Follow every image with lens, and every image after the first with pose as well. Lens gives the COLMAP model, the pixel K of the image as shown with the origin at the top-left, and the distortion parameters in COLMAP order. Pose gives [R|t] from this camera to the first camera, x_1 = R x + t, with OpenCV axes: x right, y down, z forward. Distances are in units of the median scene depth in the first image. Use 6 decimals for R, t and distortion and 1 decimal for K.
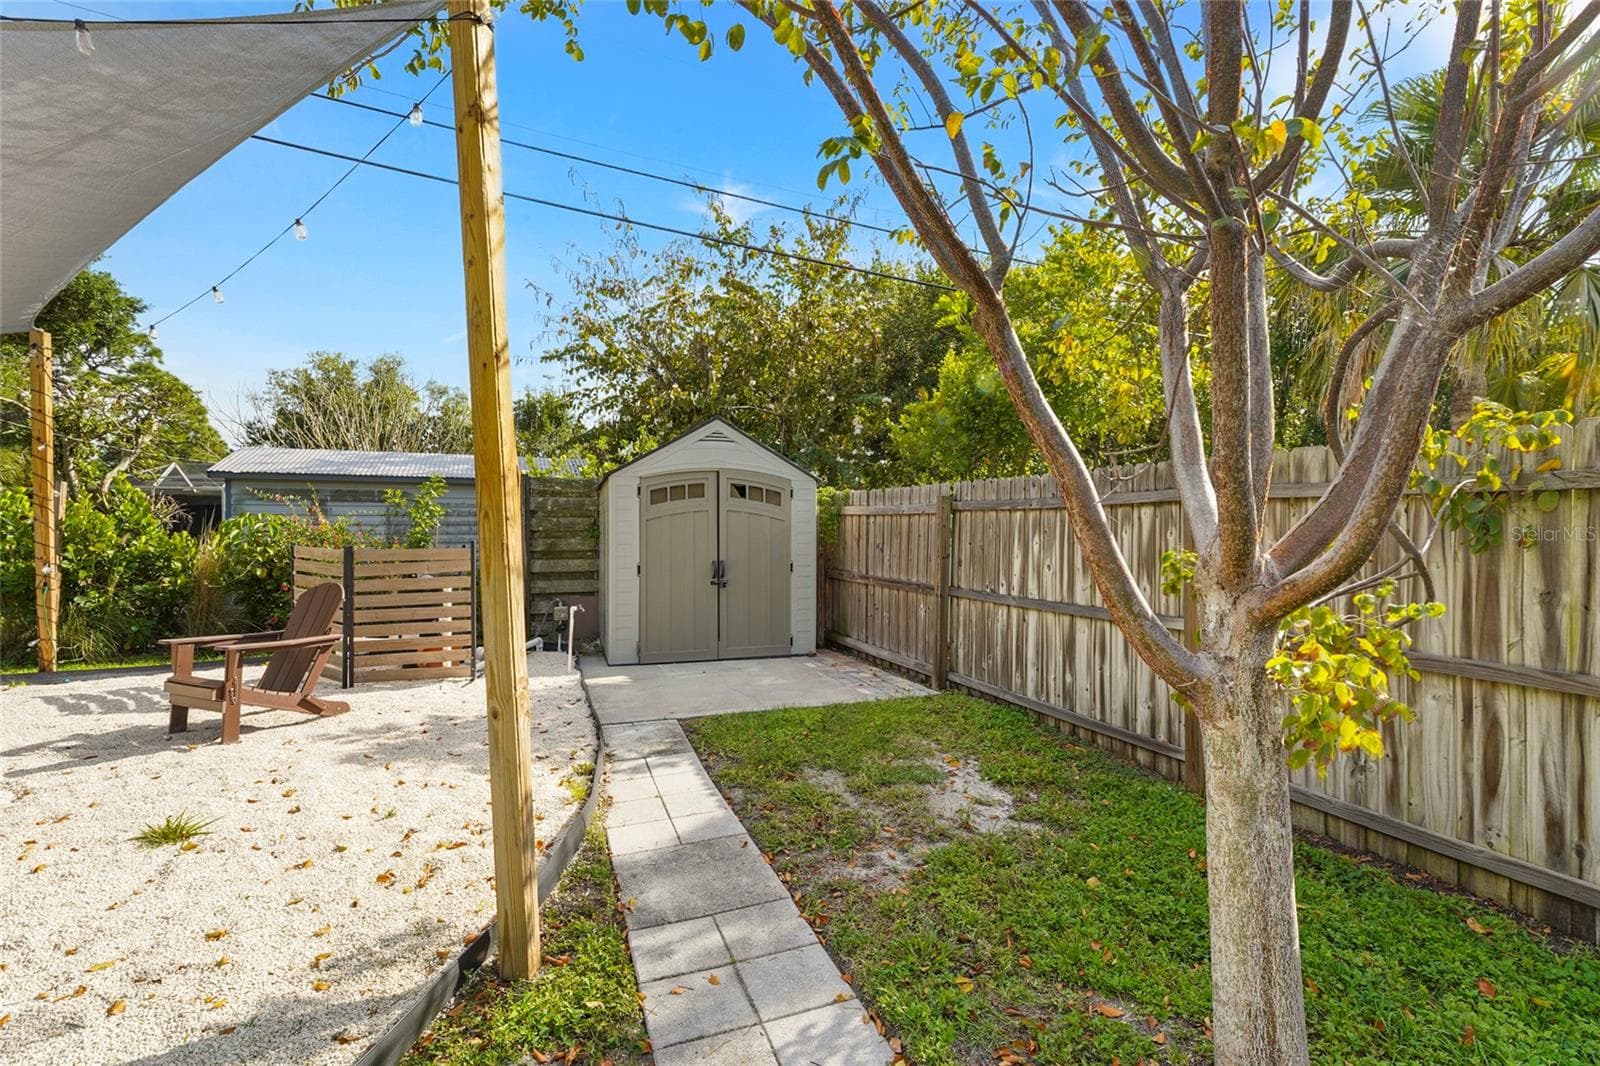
lens RADIAL K [[719.9, 0, 807.1], [0, 719.9, 517.9], [0, 0, 1]] dist [-0.001301, -0.000119]
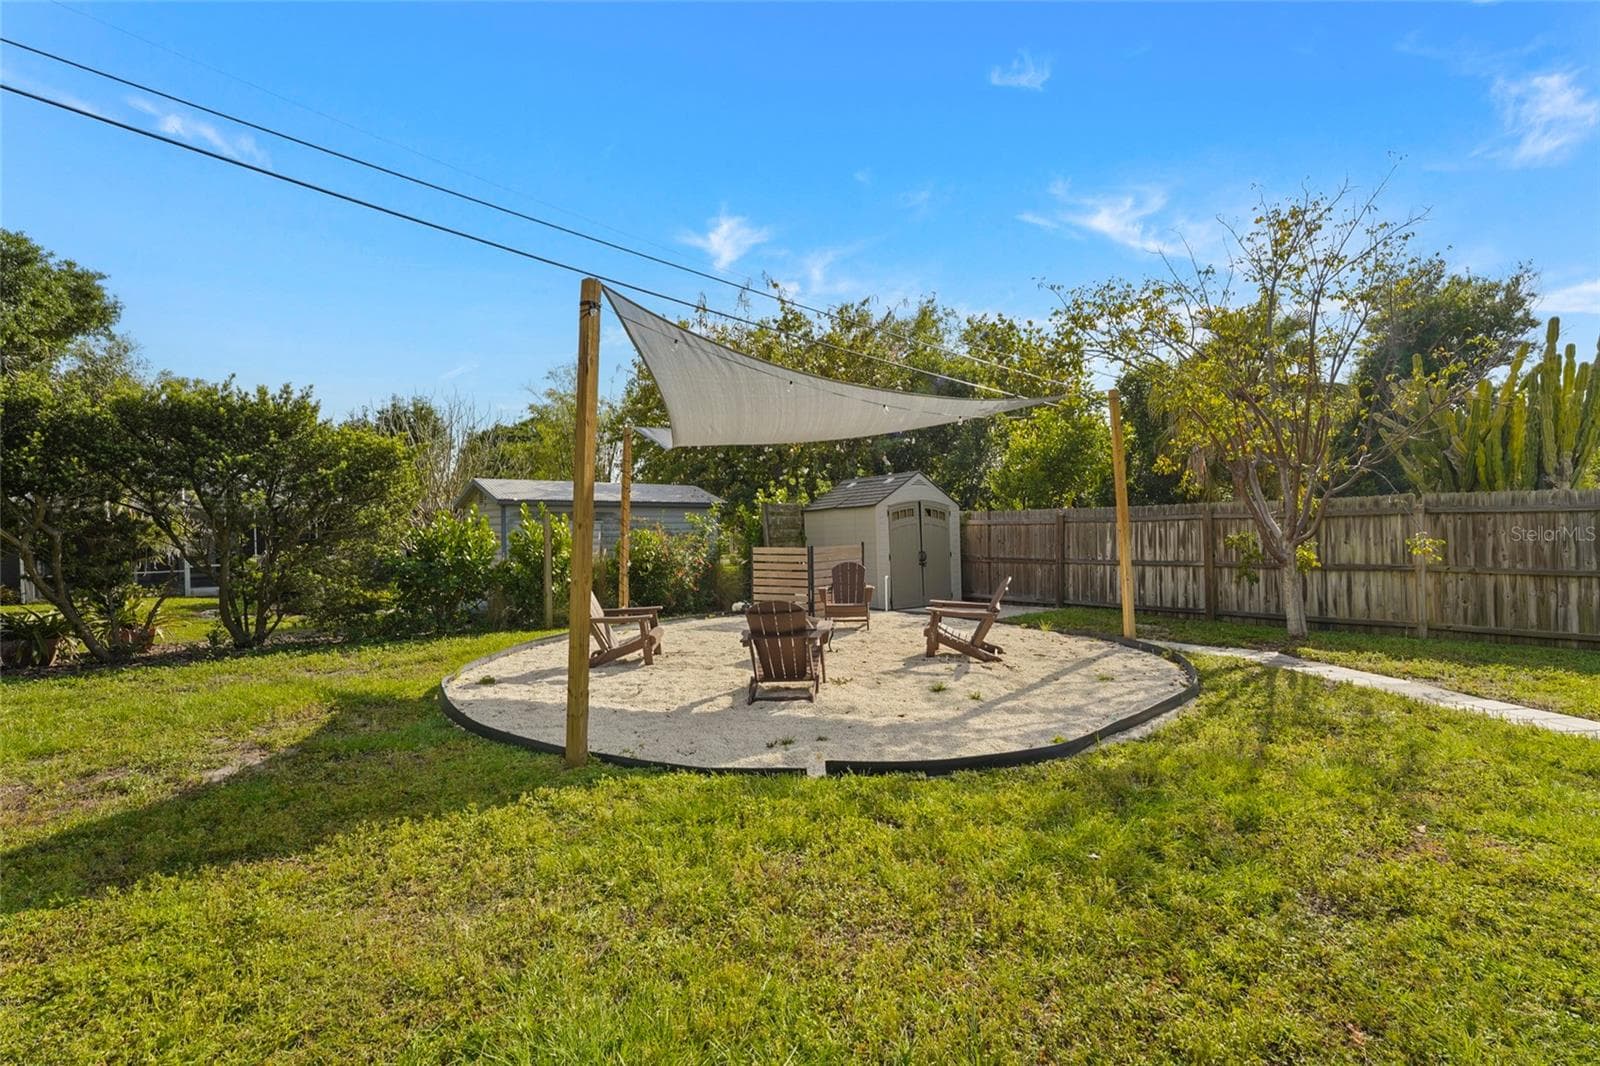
lens RADIAL K [[730.8, 0, 800.0], [0, 730.8, 533.0], [0, 0, 1]] dist [-0.003144, -0.000322]
pose [[0.952590, -0.018545, 0.303692, -1.177719], [0.014978, 0.999789, 0.014071, -0.020379], [-0.303888, -0.008855, 0.952667, -0.788573]]
